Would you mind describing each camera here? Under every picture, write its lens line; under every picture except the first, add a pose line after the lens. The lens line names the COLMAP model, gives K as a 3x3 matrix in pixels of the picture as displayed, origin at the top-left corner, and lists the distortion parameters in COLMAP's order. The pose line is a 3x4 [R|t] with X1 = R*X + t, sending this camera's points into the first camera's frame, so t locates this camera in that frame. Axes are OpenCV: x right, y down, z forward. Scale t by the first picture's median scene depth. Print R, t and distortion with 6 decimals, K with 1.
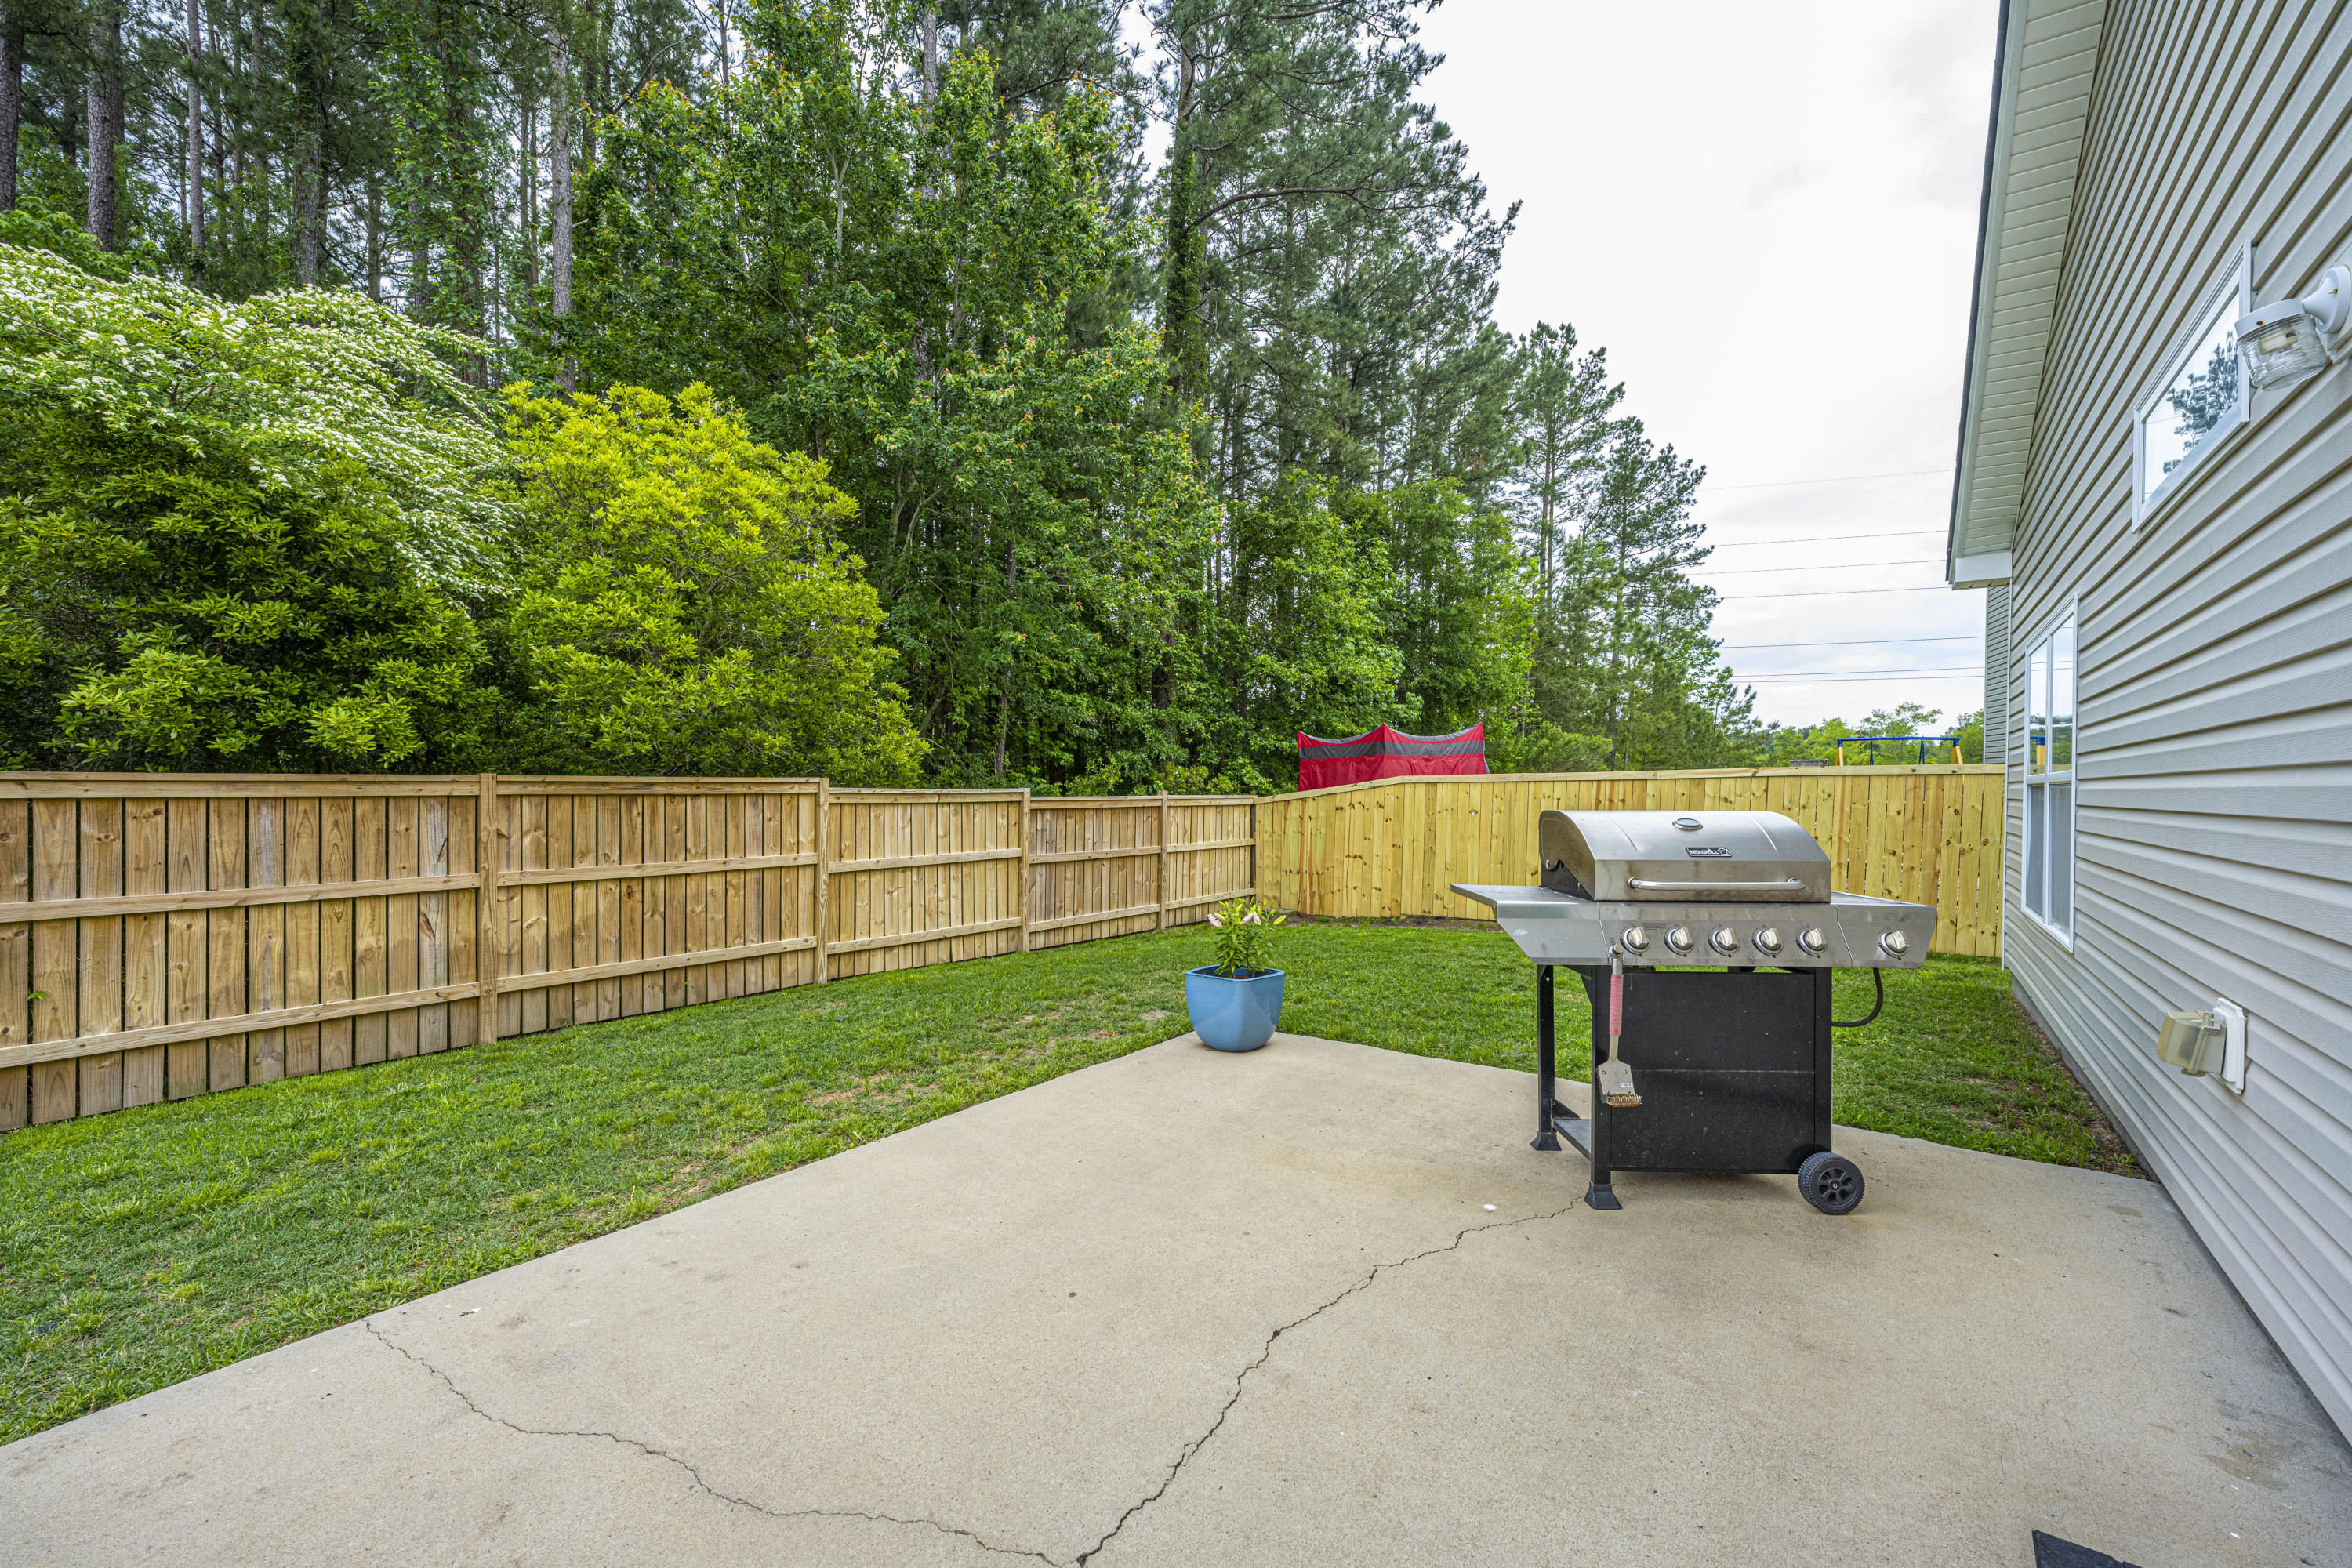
lens RADIAL K [[924.3, 0, 1154.4], [0, 924.3, 773.7], [0, 0, 1]] dist [-0.006727, 0.000643]
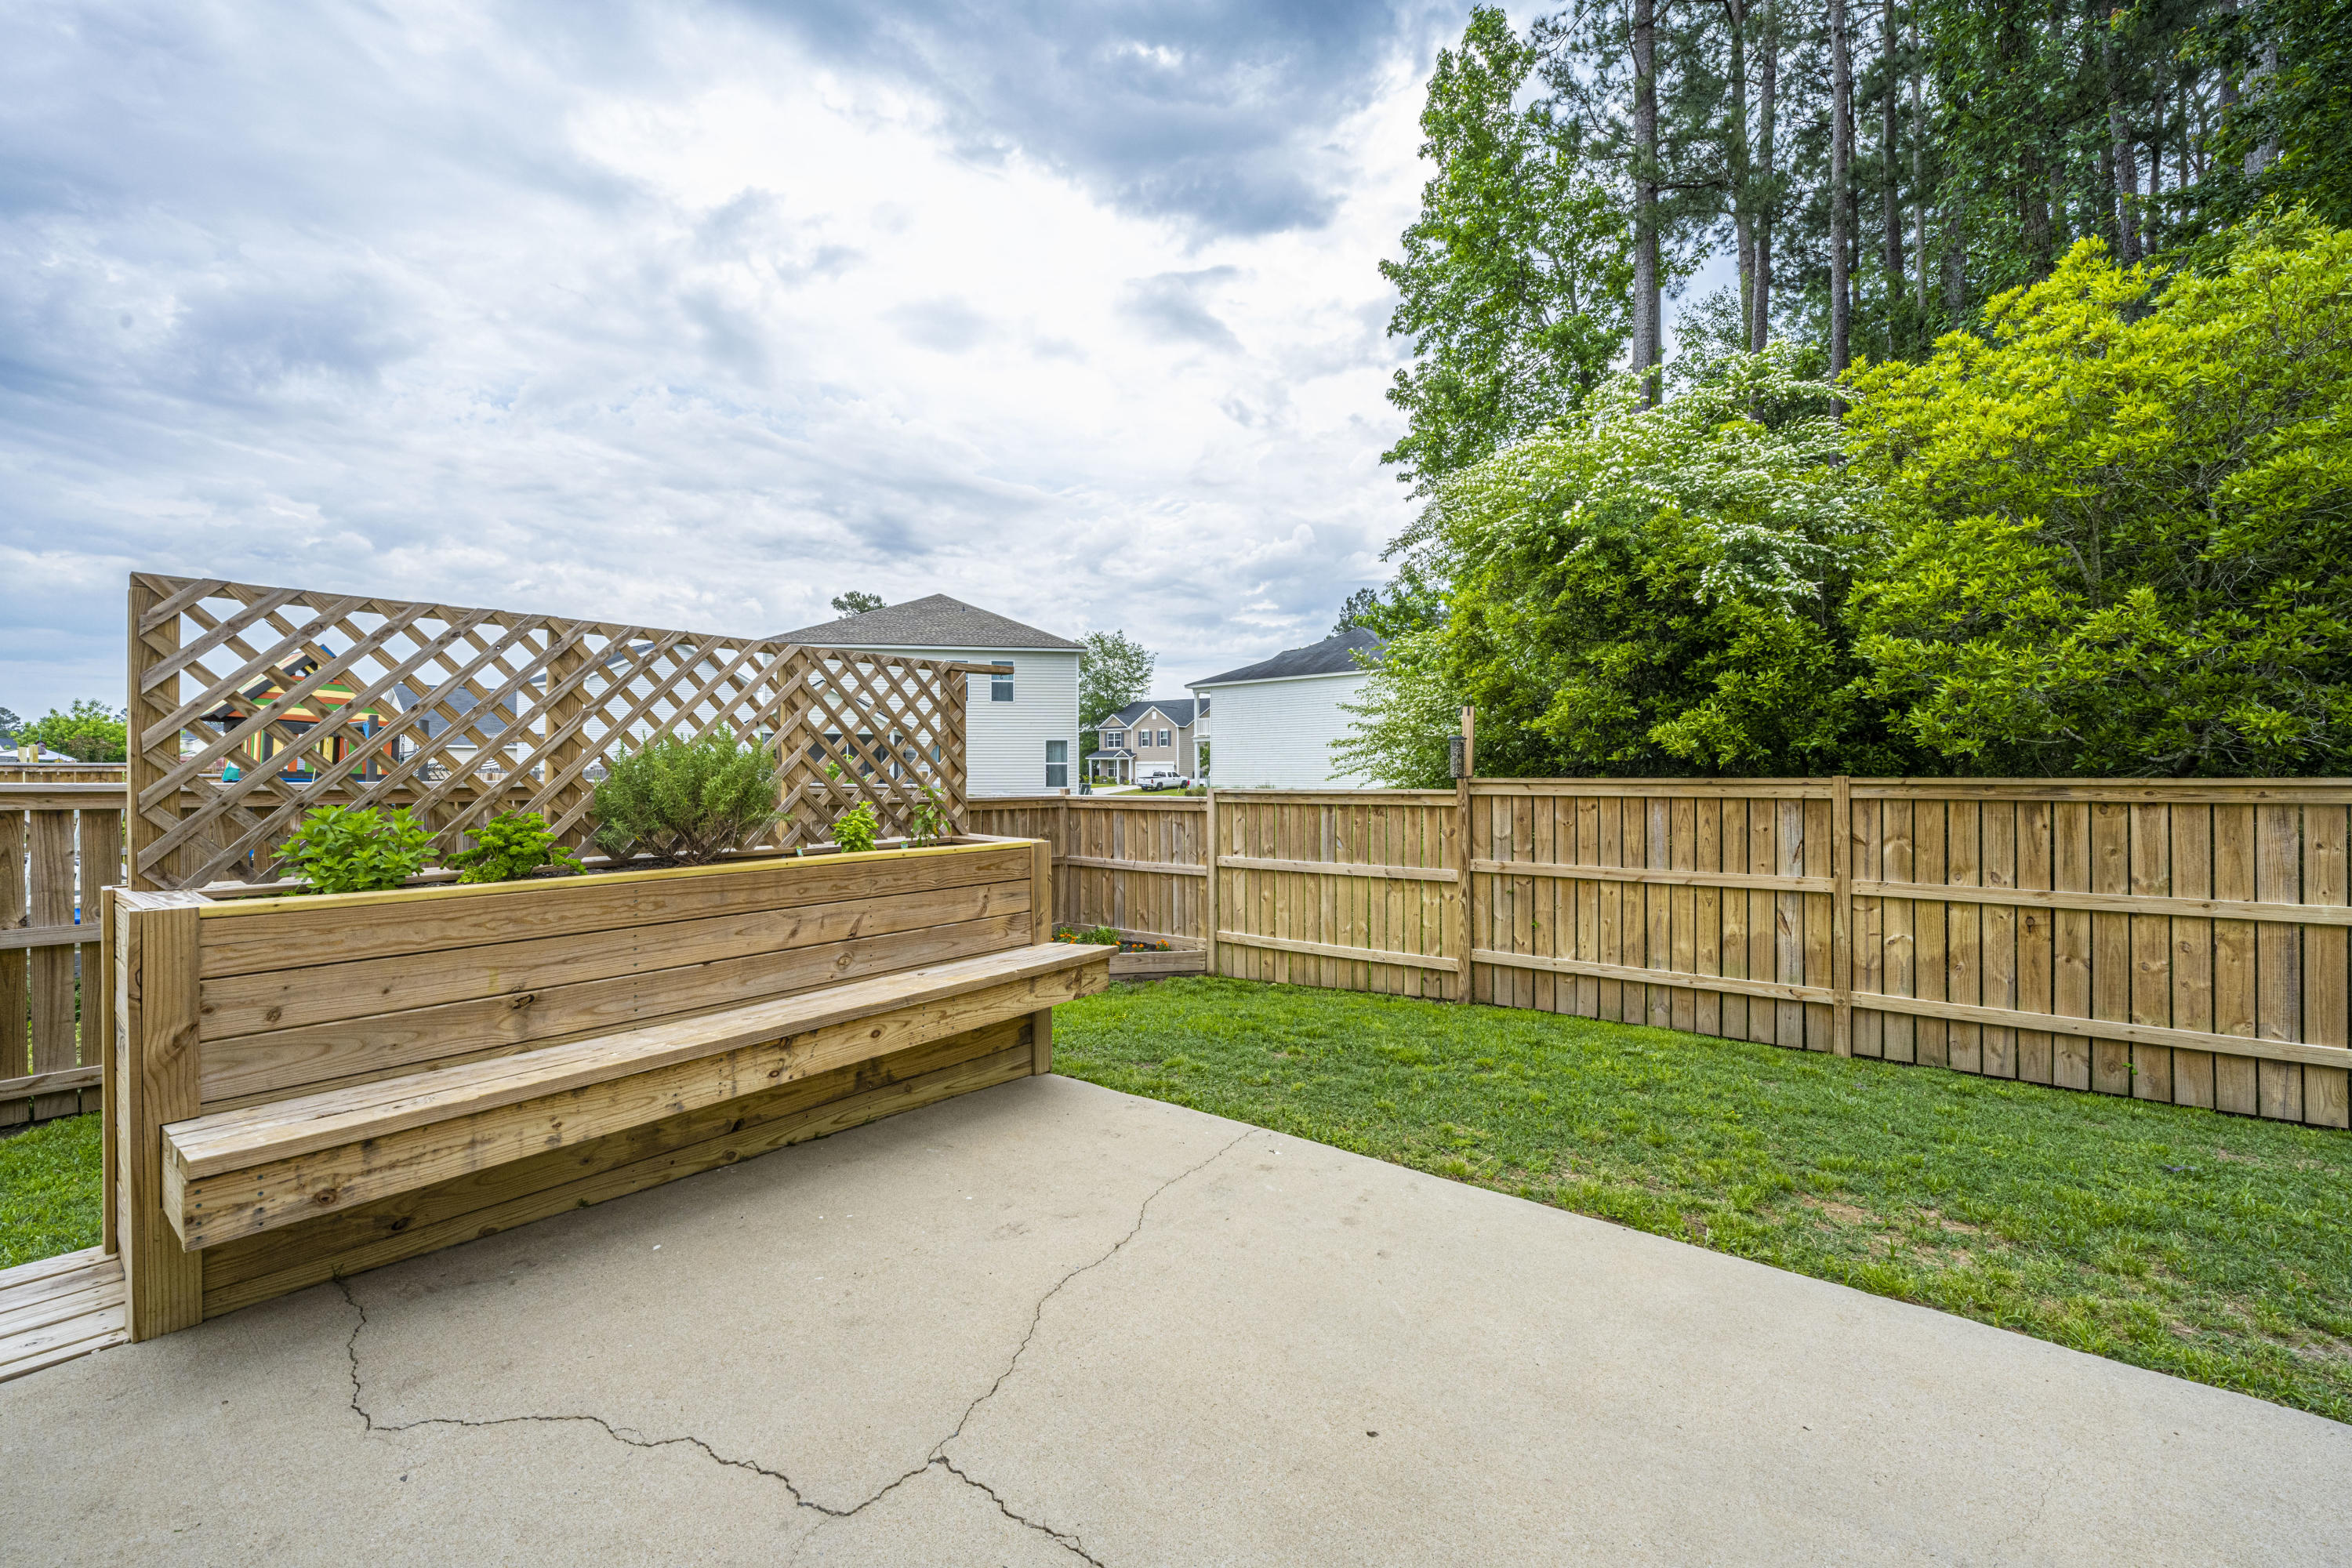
lens RADIAL K [[924.3, 0, 1166.7], [0, 924.3, 784.1], [0, 0, 1]] dist [-0.006727, 0.000643]
pose [[0.010924, -0.002525, -0.999937, 0.229946], [0.005265, 0.999983, -0.002468, 0.006597], [0.999926, -0.005237, 0.010937, 0.276100]]
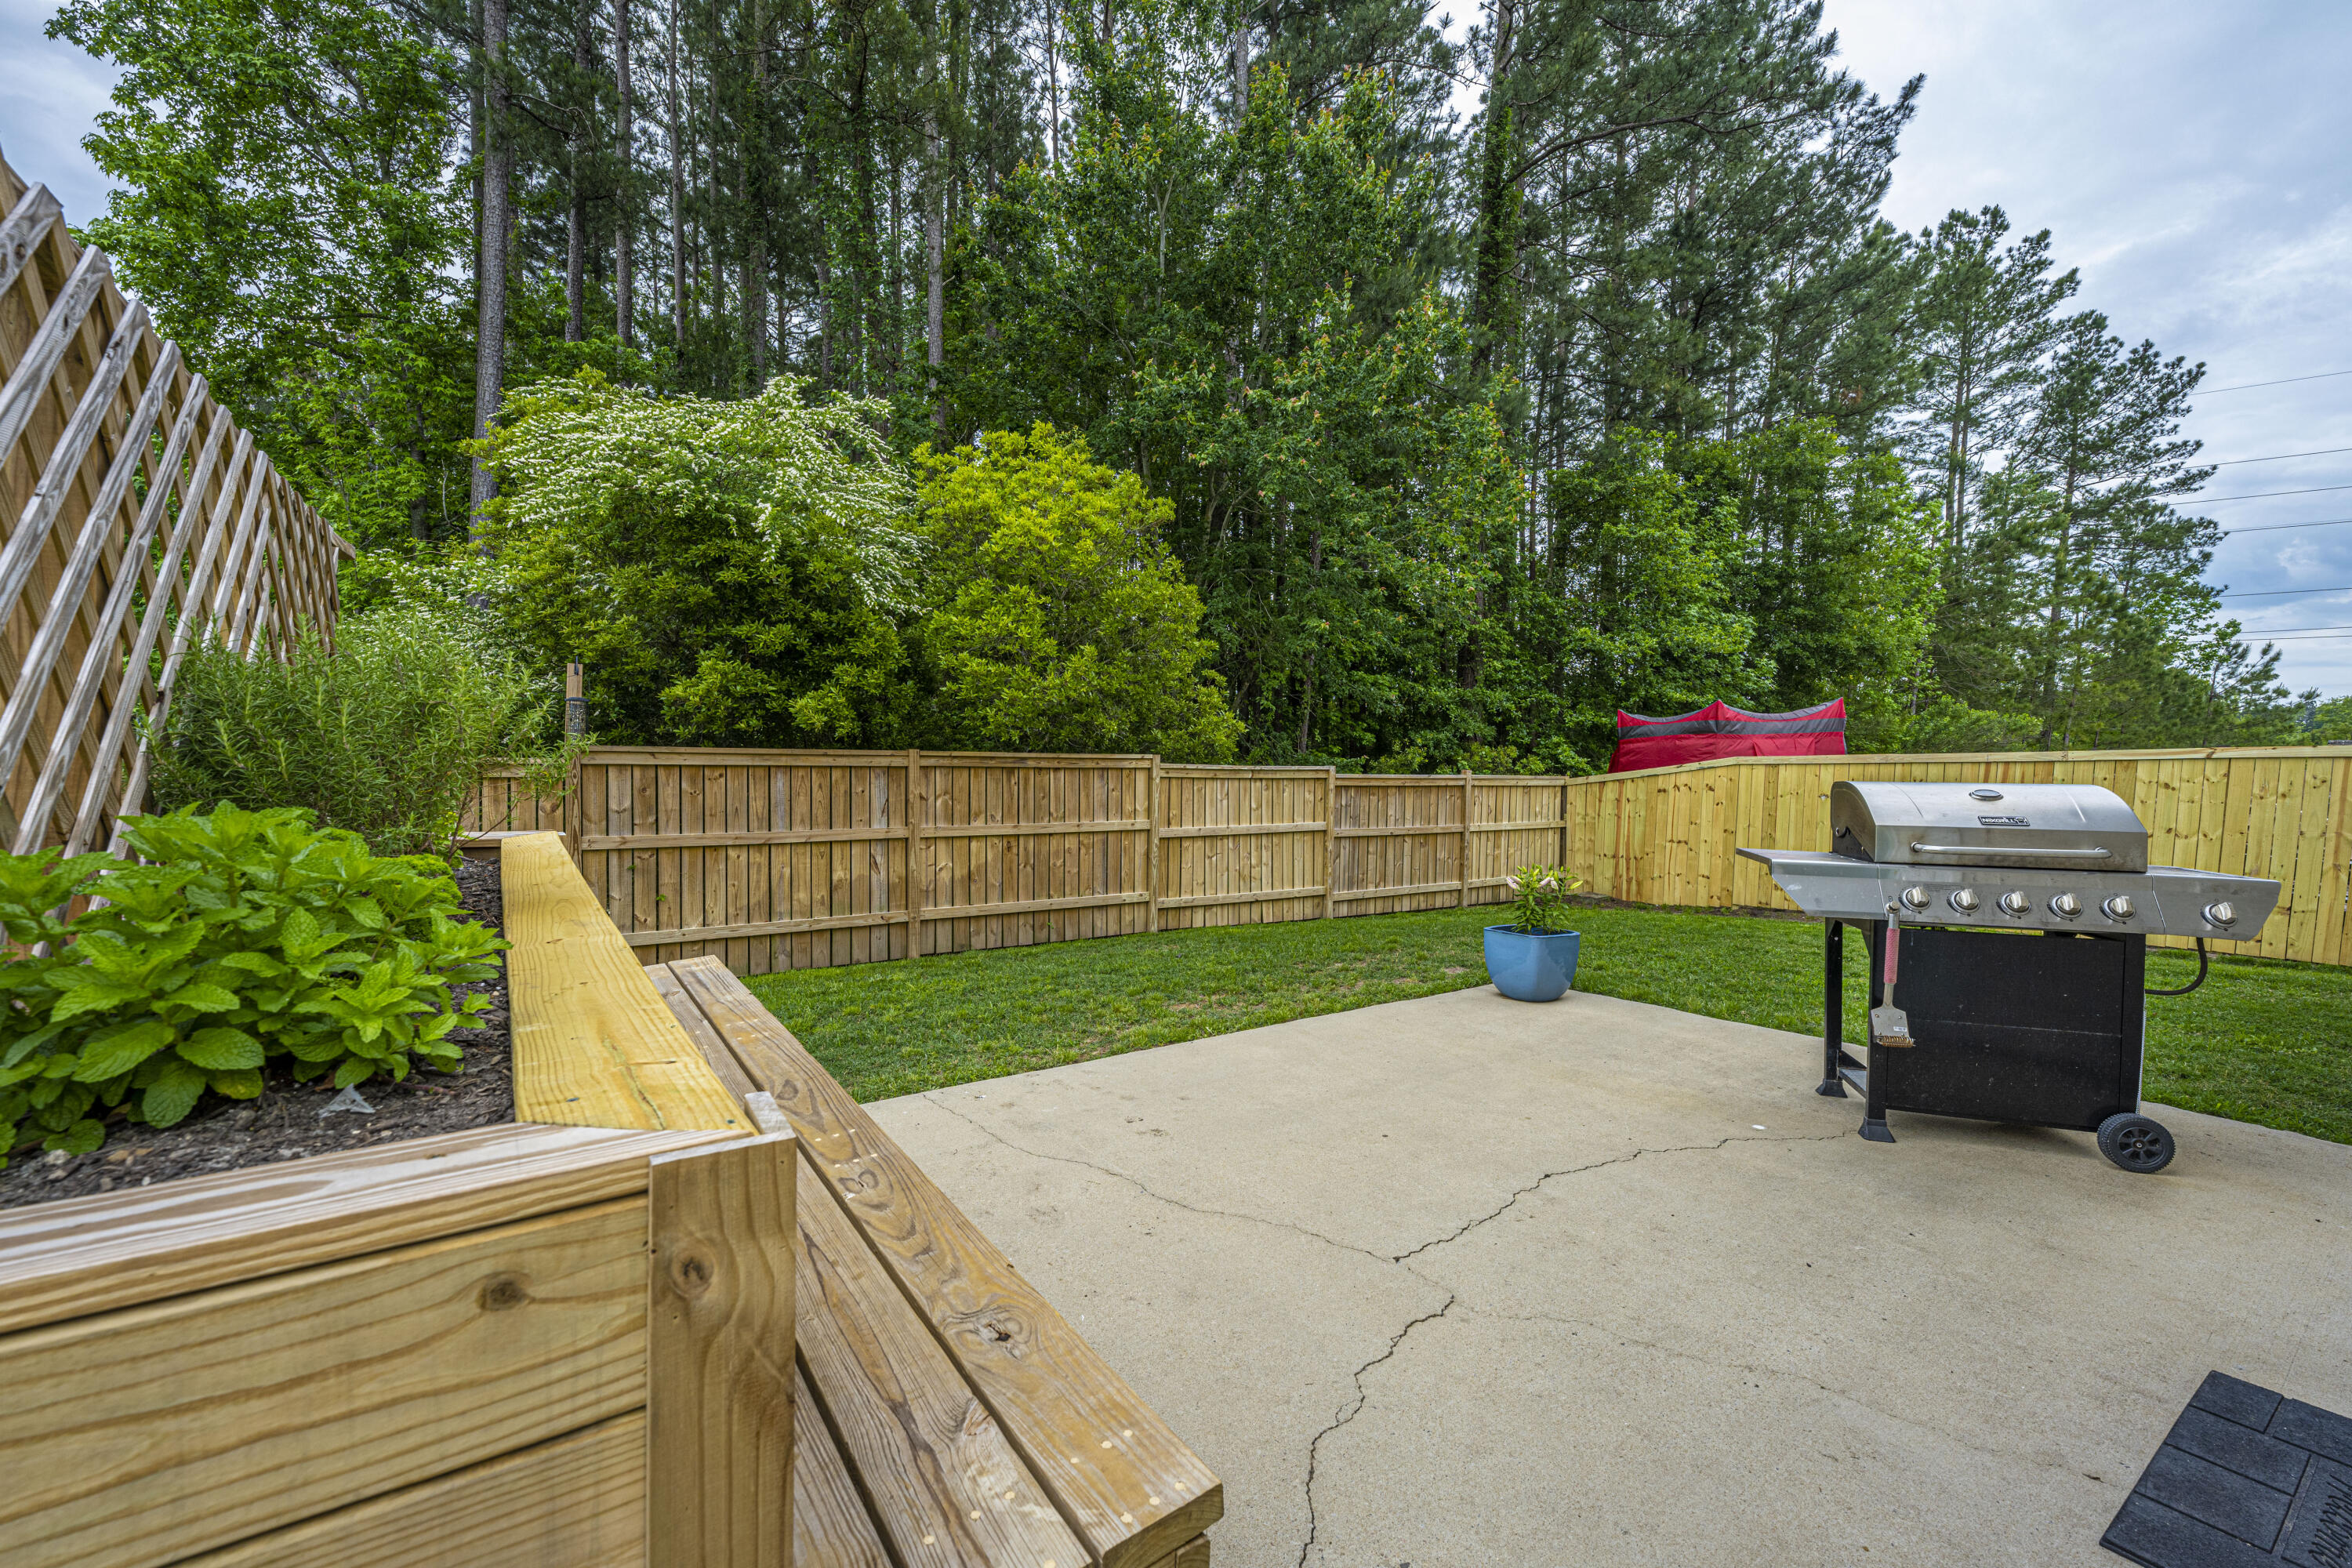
lens RADIAL K [[924.3, 0, 1156.7], [0, 924.3, 772.5], [0, 0, 1]] dist [-0.006727, 0.000643]
pose [[0.950301, 0.009752, -0.311181, 0.002545], [-0.003957, 0.999807, 0.019248, 0.005225], [0.311309, -0.017060, 0.950156, -0.121291]]
